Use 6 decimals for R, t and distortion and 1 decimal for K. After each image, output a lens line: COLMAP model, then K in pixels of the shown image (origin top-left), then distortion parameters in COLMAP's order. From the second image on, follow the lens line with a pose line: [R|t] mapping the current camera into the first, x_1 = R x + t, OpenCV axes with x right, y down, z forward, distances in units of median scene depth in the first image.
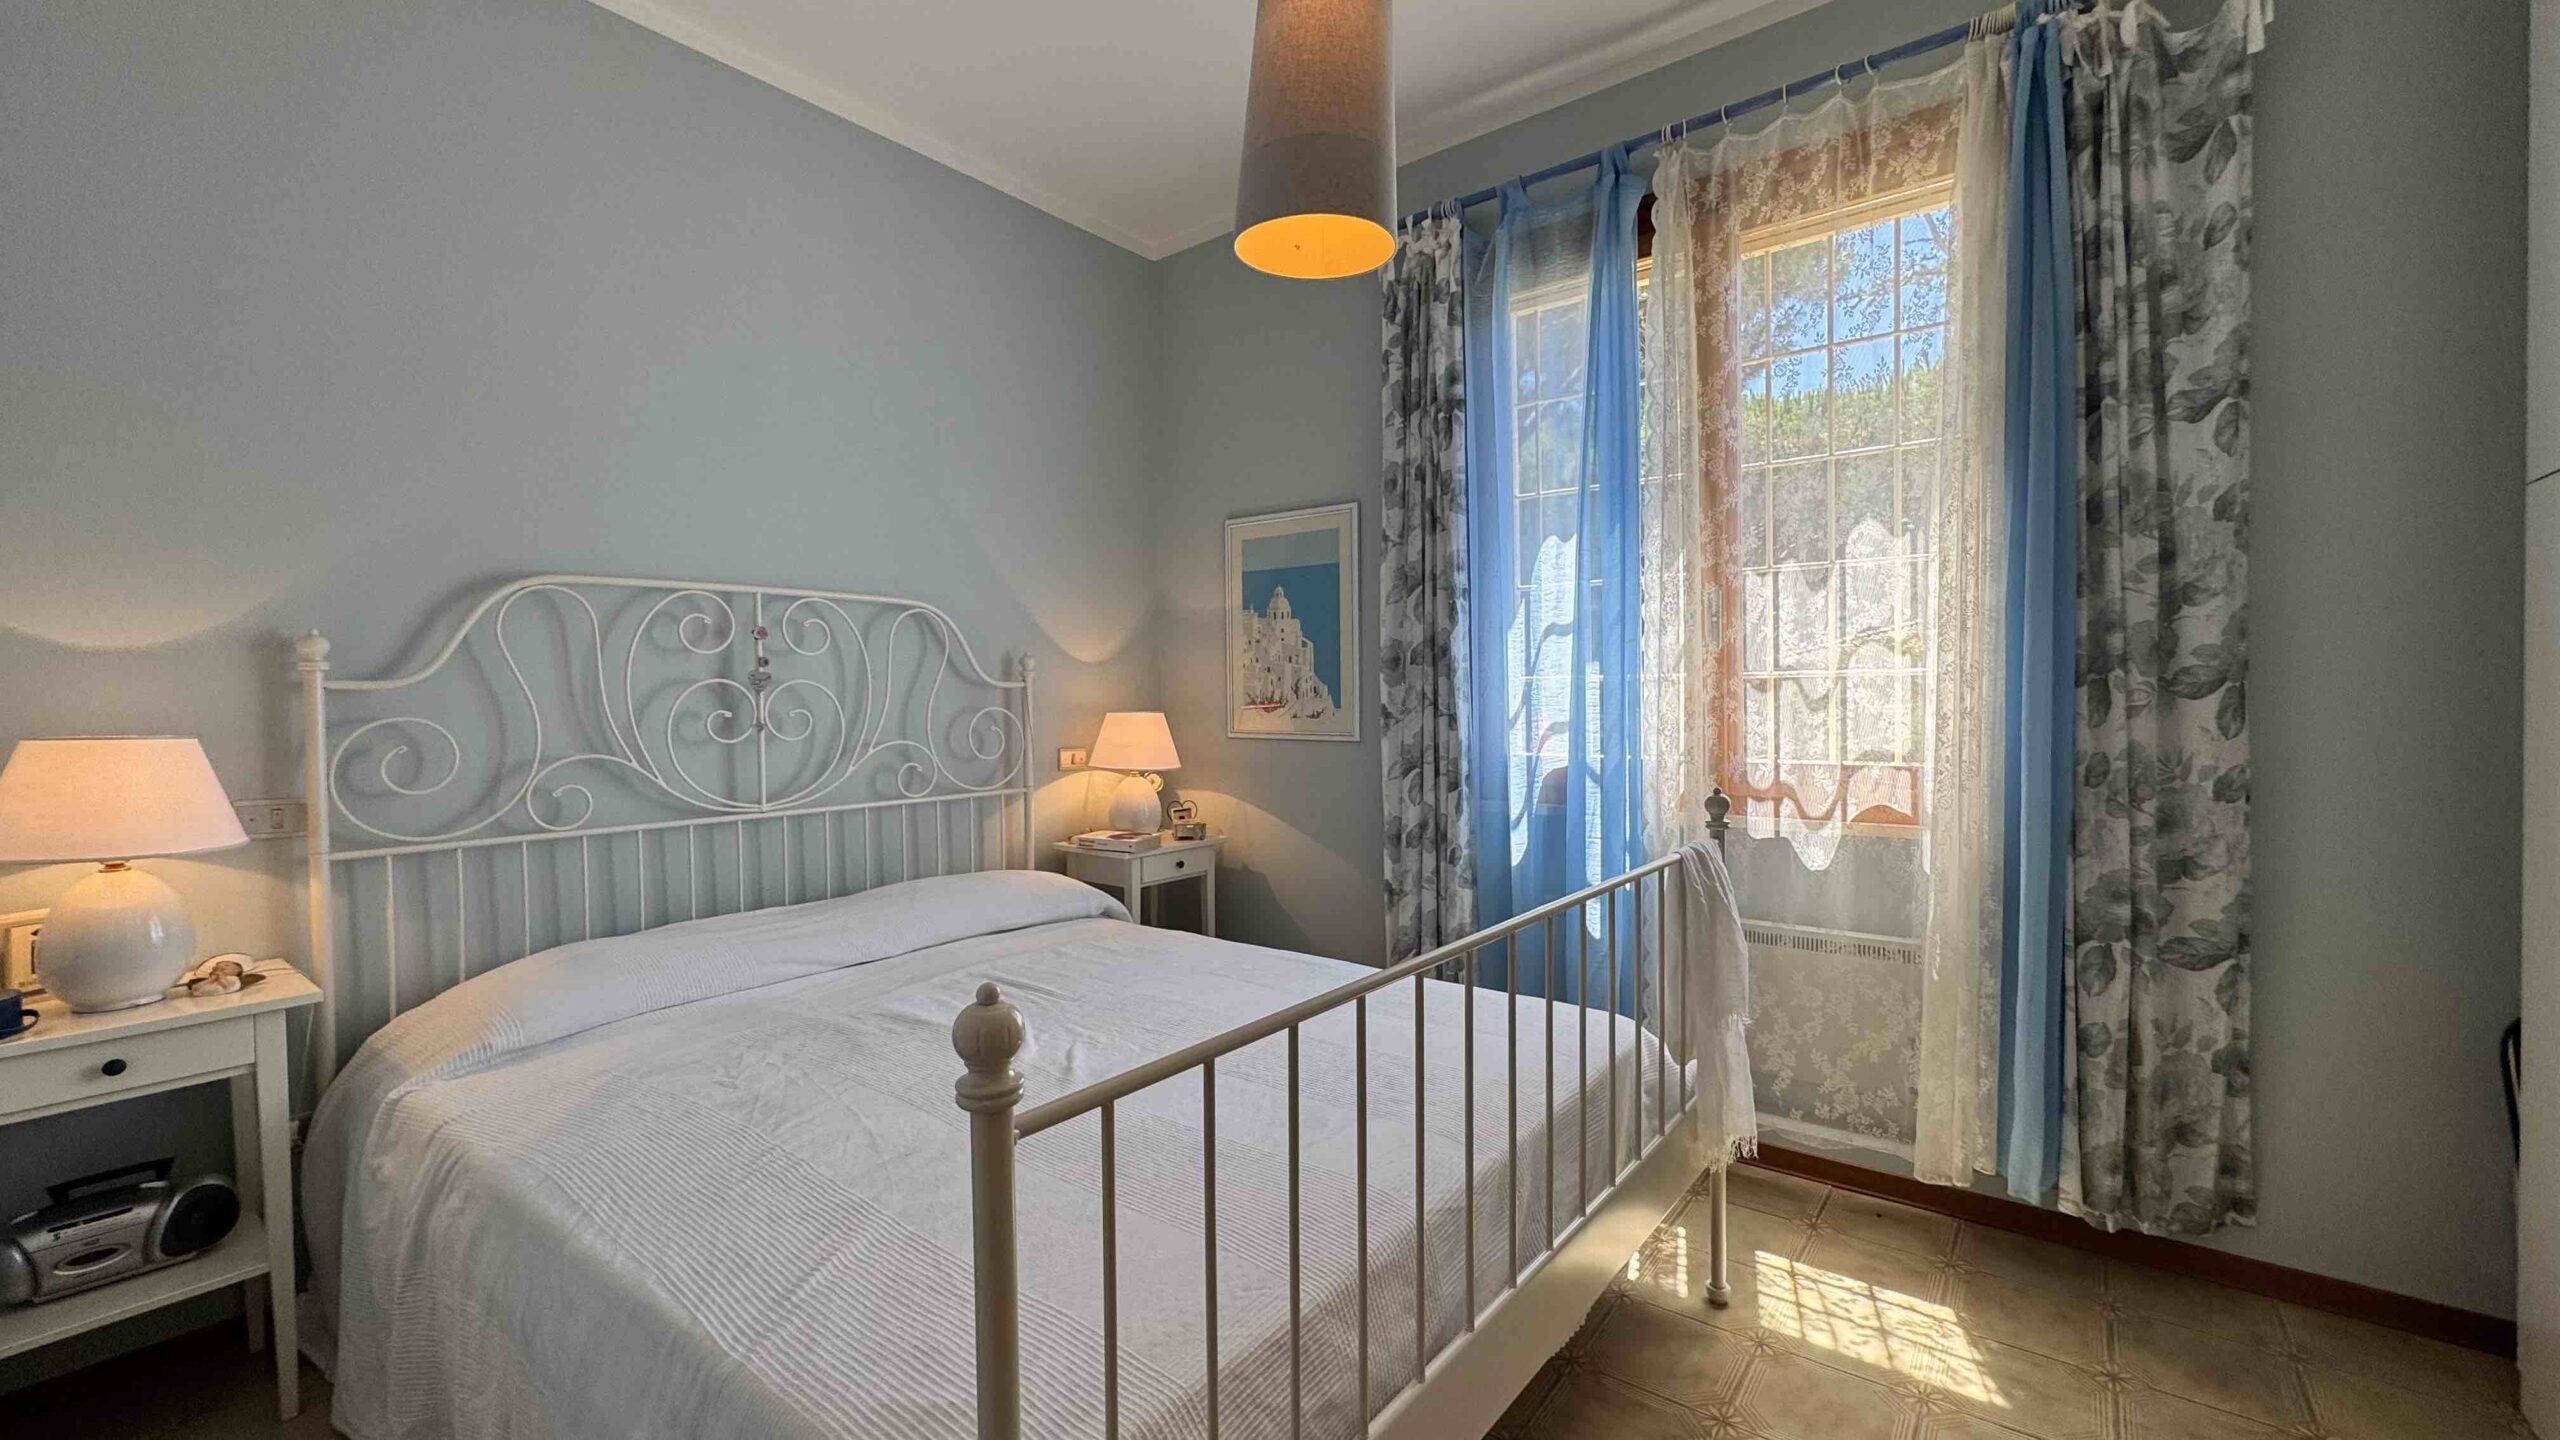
lens RADIAL K [[1026.7, 0, 1262.8], [0, 1026.7, 725.5], [0, 0, 1]] dist [-0.000016, -0.000209]
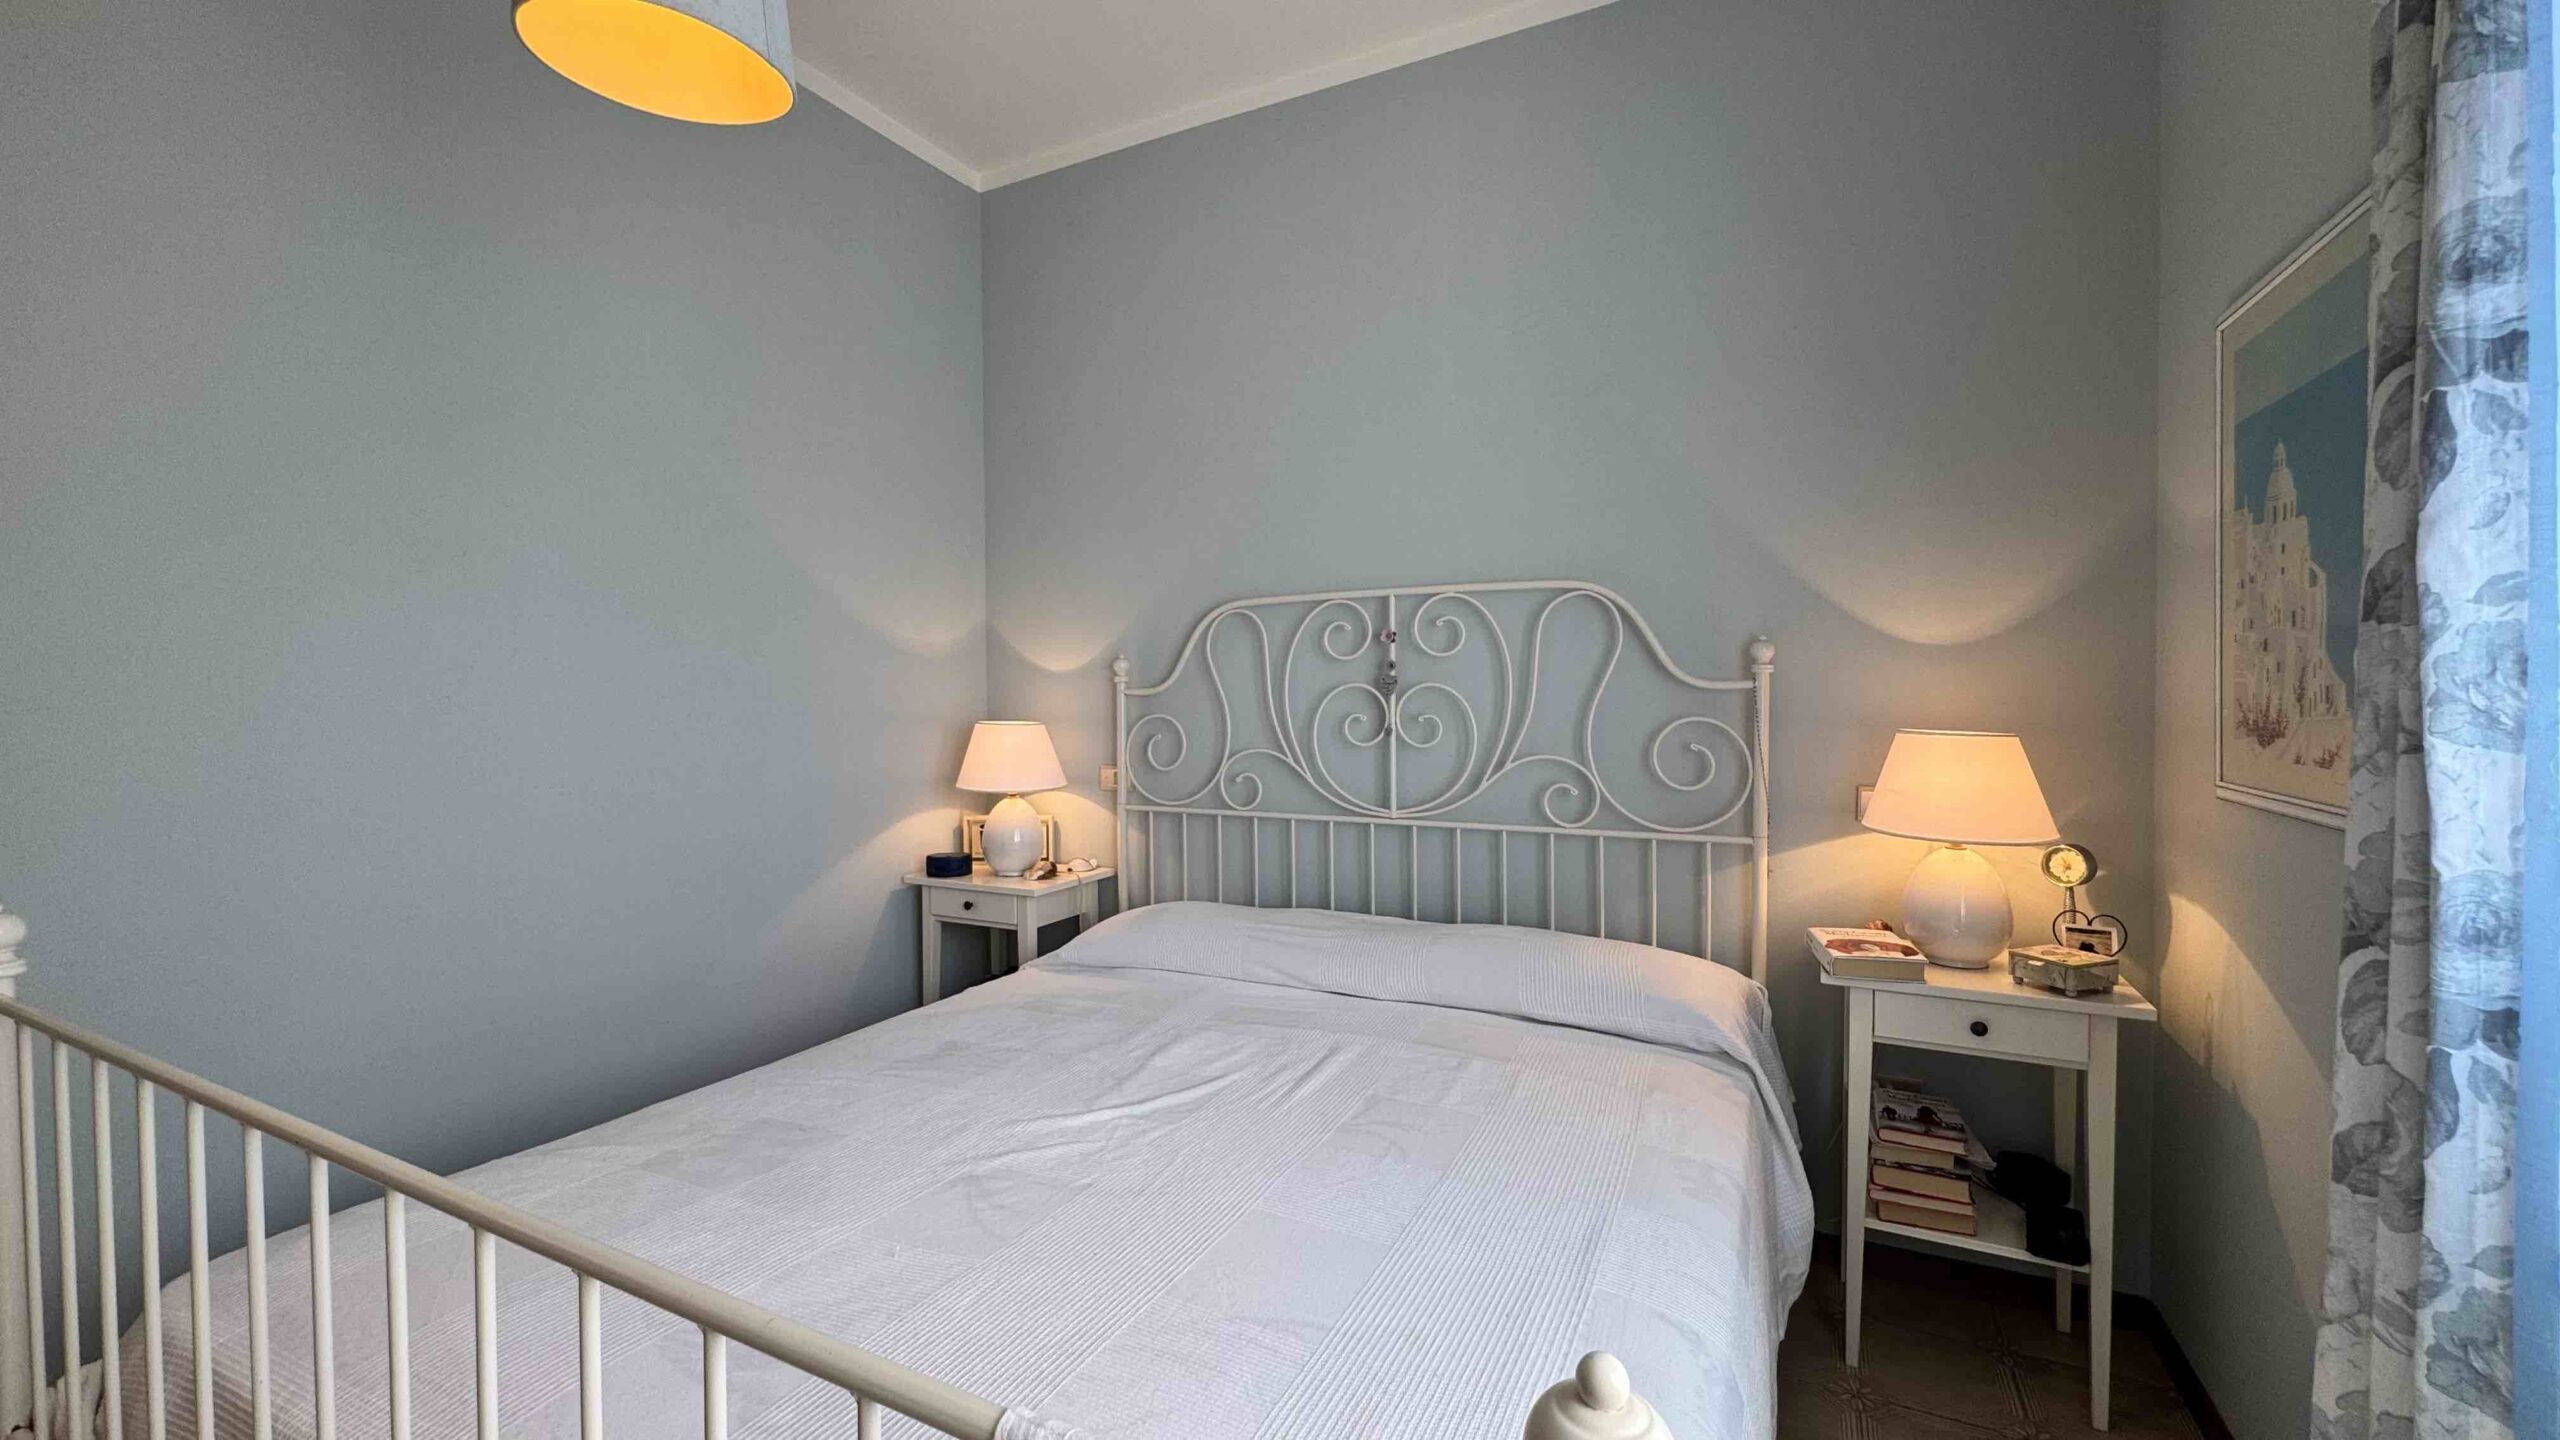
lens RADIAL K [[1026.7, 0, 1272.9], [0, 1026.7, 721.1], [0, 0, 1]] dist [-0.000016, -0.000209]
pose [[0.206004, 0.031261, -0.978052, 0.443687], [-0.026571, 0.999300, 0.026343, -0.030911], [0.978190, 0.020561, 0.206690, 0.681081]]
